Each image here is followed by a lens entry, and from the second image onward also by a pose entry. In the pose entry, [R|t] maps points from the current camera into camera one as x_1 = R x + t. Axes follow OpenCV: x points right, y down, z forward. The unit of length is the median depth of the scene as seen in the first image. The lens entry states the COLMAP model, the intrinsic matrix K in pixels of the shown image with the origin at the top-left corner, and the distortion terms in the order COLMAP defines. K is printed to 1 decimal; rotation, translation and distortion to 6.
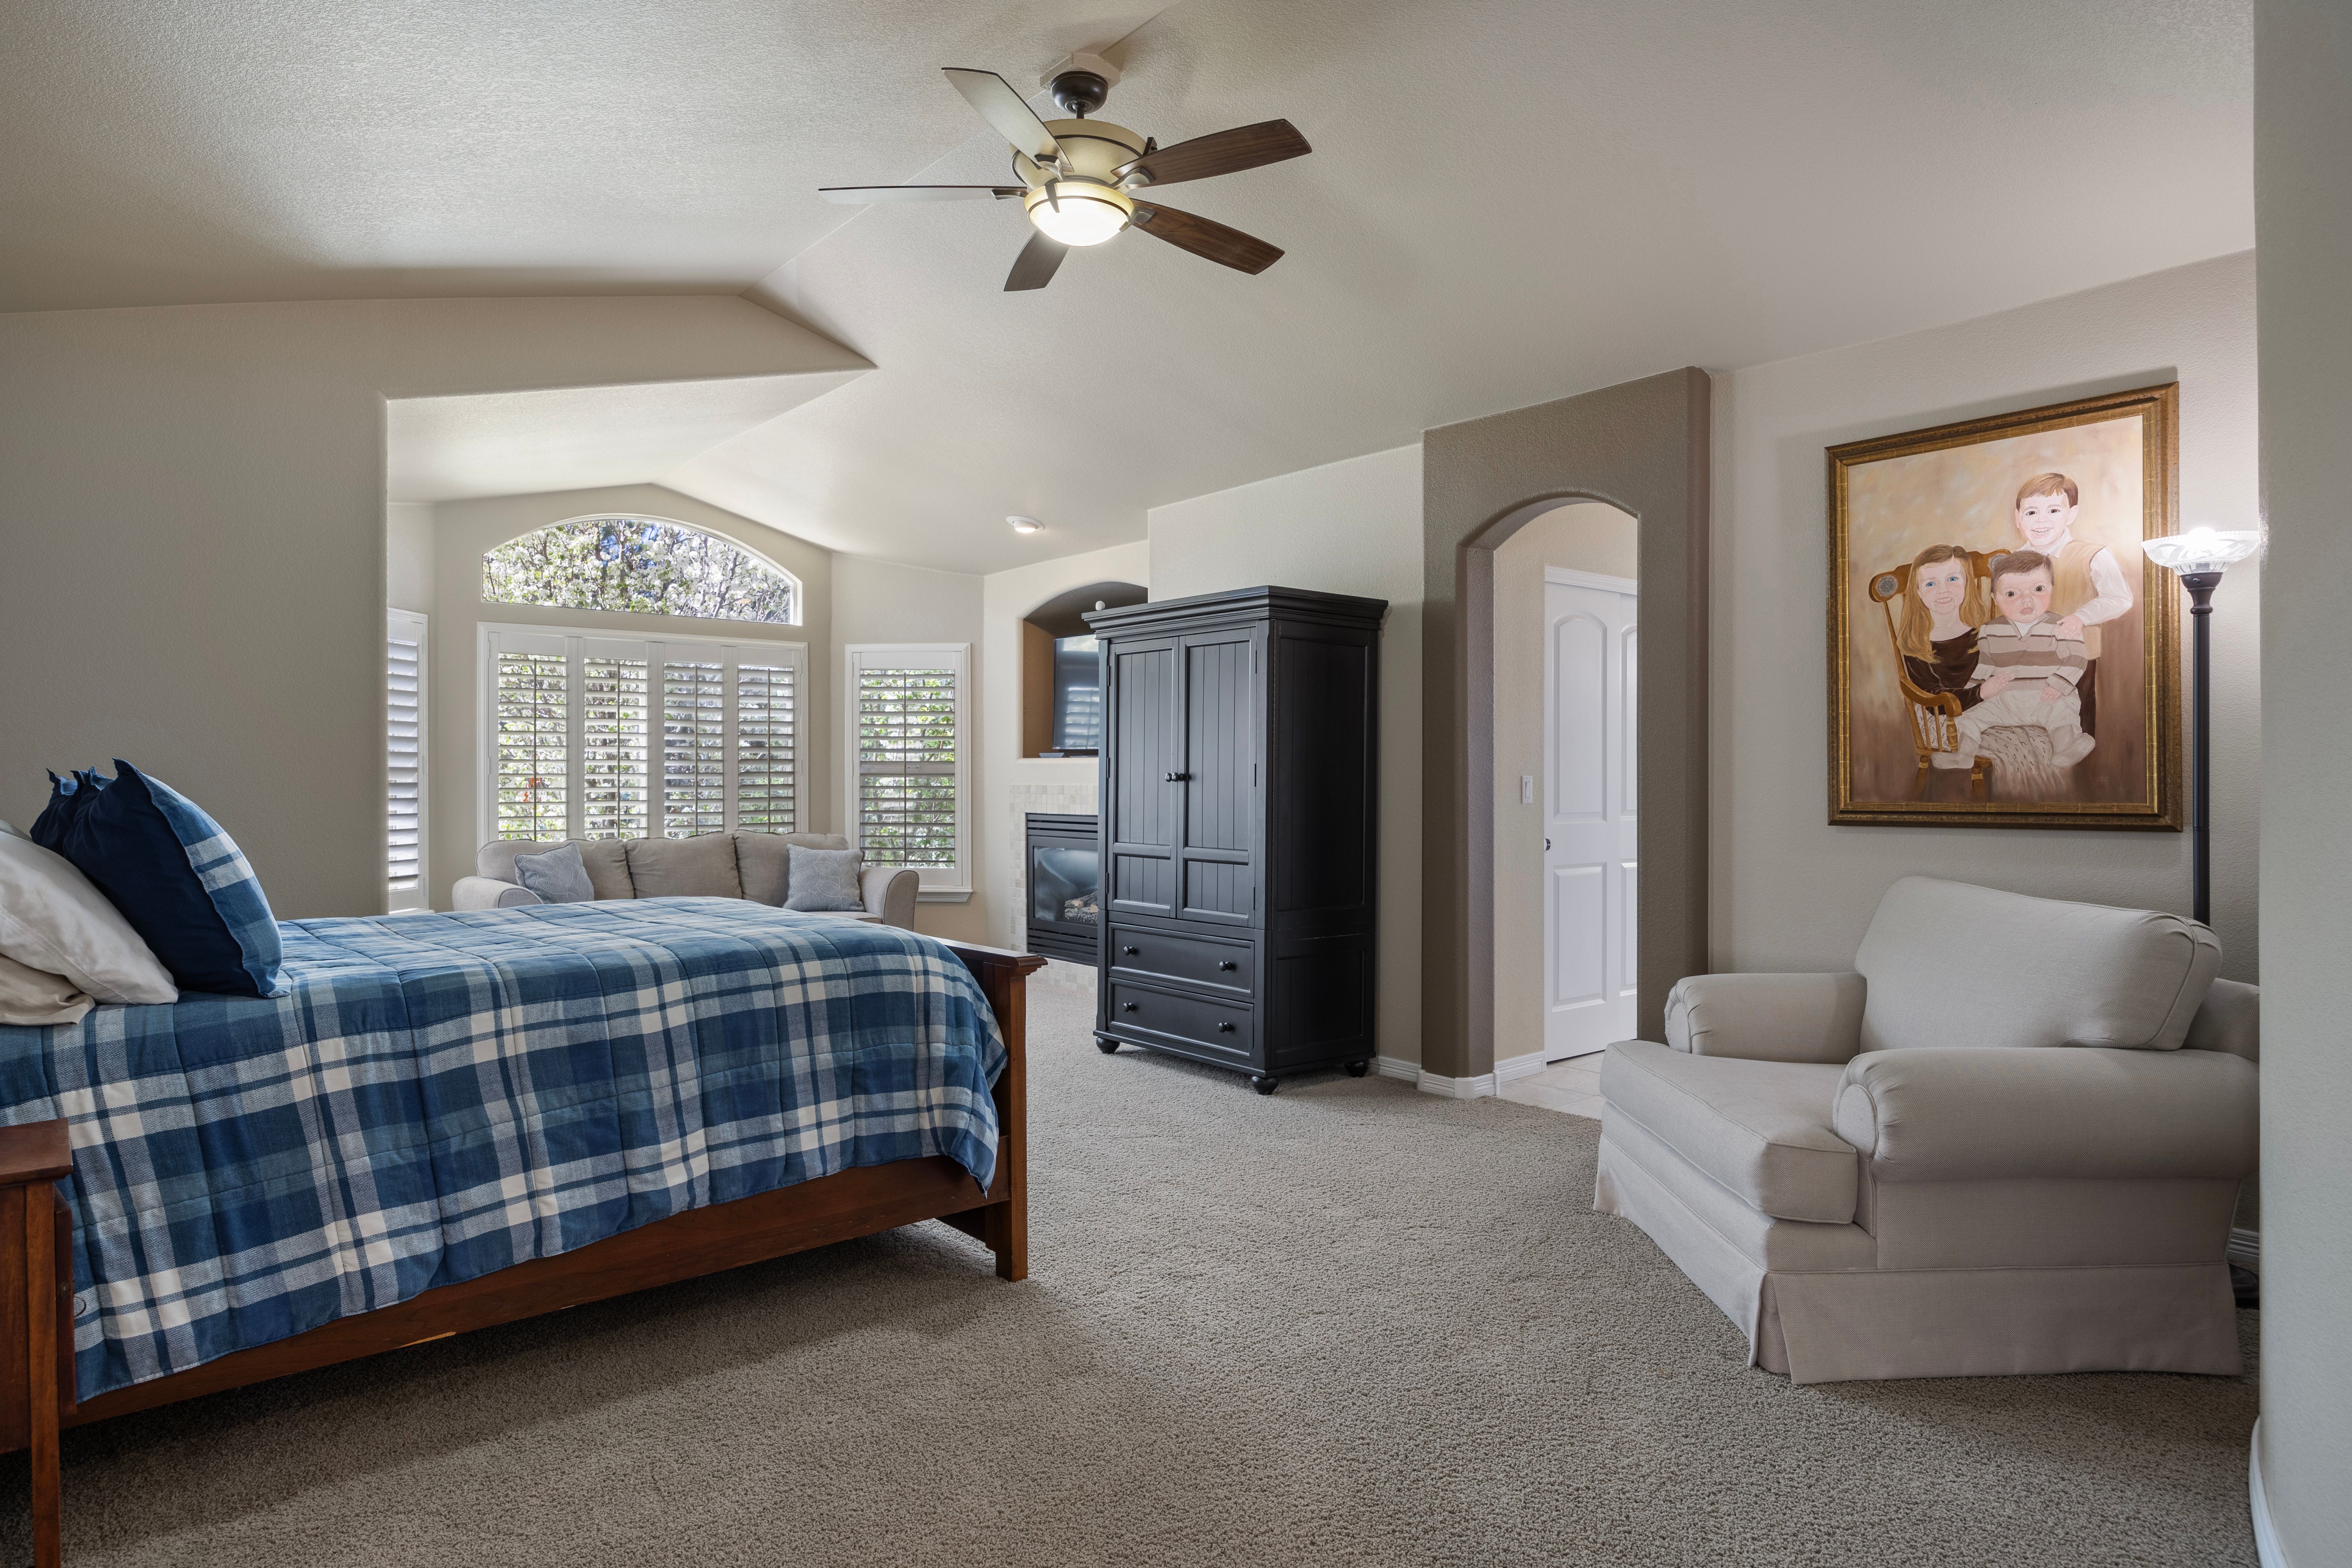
lens RADIAL K [[1366.3, 0, 1176.0], [0, 1366.3, 784.0], [0, 0, 1]] dist [0.001315, 0.001080]
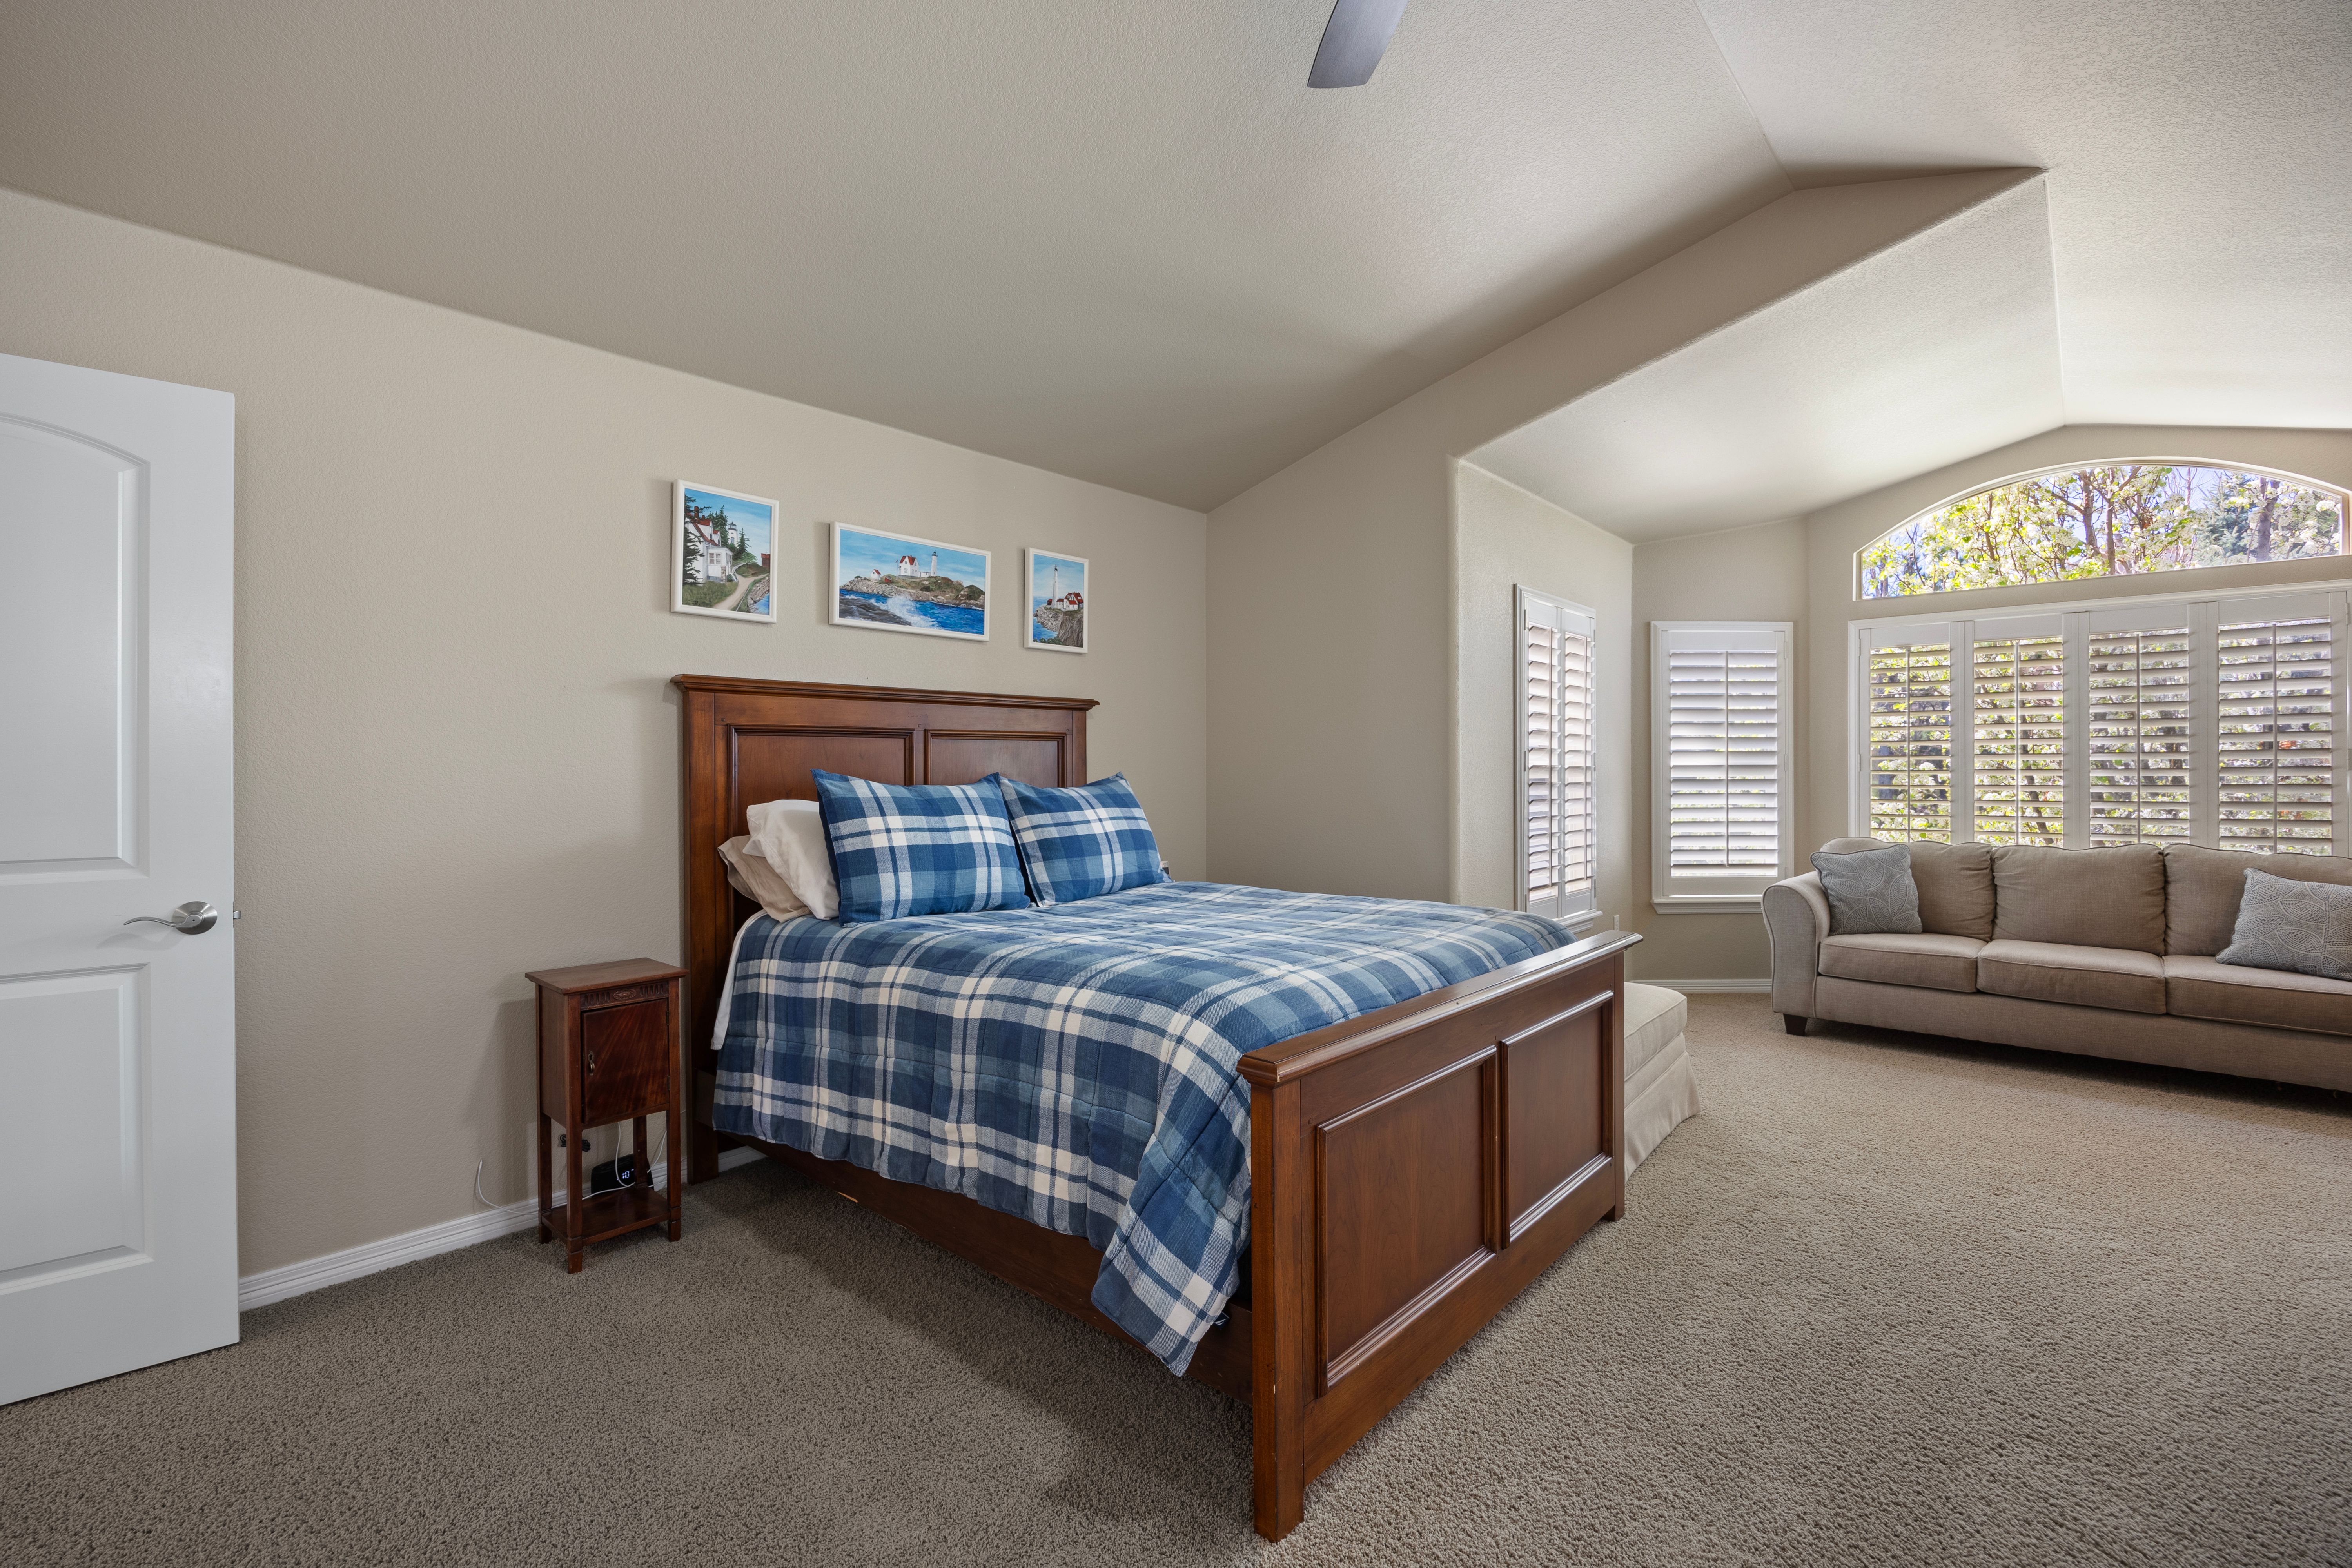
lens RADIAL K [[1012.4, 0, 1176.0], [0, 1012.4, 784.0], [0, 0, 1]] dist [-0.010118, -0.000104]
pose [[0.140597, 0.013083, -0.989980, 0.405321], [-0.002886, 0.999914, 0.012805, -0.013697], [0.990063, 0.001057, 0.140623, 0.989826]]
